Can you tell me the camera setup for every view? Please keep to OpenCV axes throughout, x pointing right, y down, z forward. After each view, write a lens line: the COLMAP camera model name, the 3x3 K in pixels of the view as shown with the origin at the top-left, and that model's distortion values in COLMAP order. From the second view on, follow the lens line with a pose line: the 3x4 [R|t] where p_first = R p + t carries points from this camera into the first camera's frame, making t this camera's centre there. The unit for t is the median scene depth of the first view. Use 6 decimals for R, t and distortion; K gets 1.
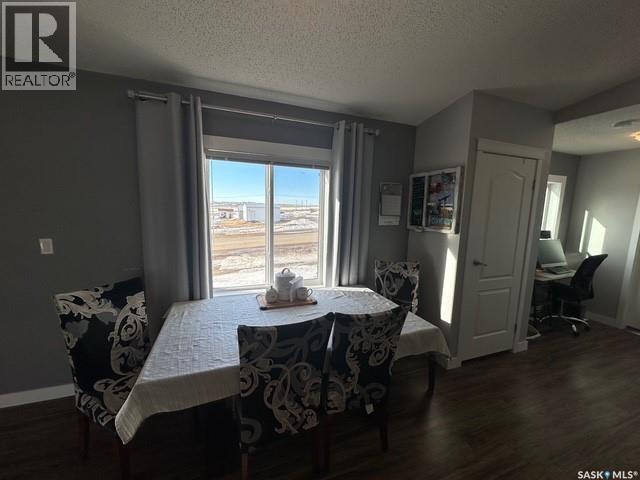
lens RADIAL K [[255.6, 0, 318.1], [0, 255.6, 238.1], [0, 0, 1]] dist [-0.002879, 0.000801]
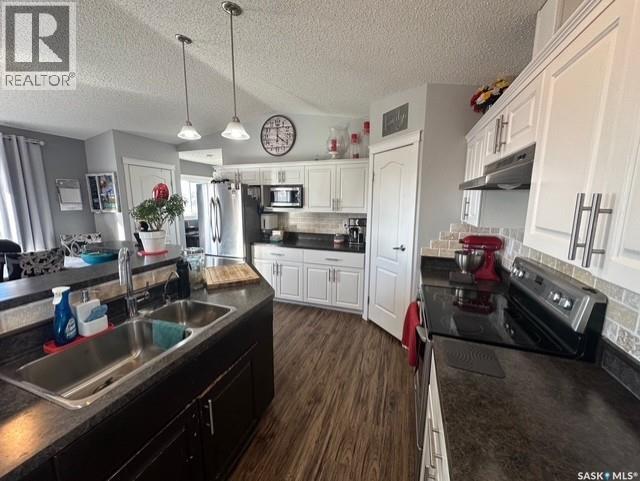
lens RADIAL K [[255.6, 0, 319.7], [0, 255.6, 240.4], [0, 0, 1]] dist [-0.002879, 0.000801]
pose [[0.638040, -0.144030, 0.756412, 0.073911], [0.105567, 0.989436, 0.099354, 0.135010], [-0.762732, 0.016460, 0.646505, -1.068604]]
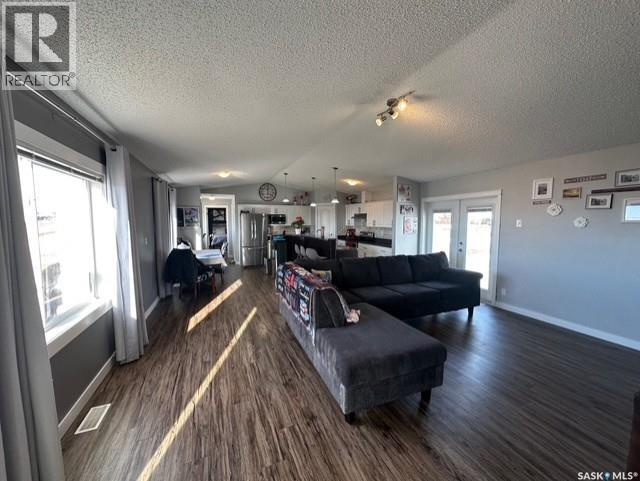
lens RADIAL K [[255.6, 0, 319.9], [0, 255.6, 241.8], [0, 0, 1]] dist [-0.002879, 0.000801]
pose [[-0.039448, -0.108137, 0.993353, -2.609909], [0.119199, 0.986519, 0.112126, -0.020407], [-0.992086, 0.122829, -0.026026, -0.354756]]
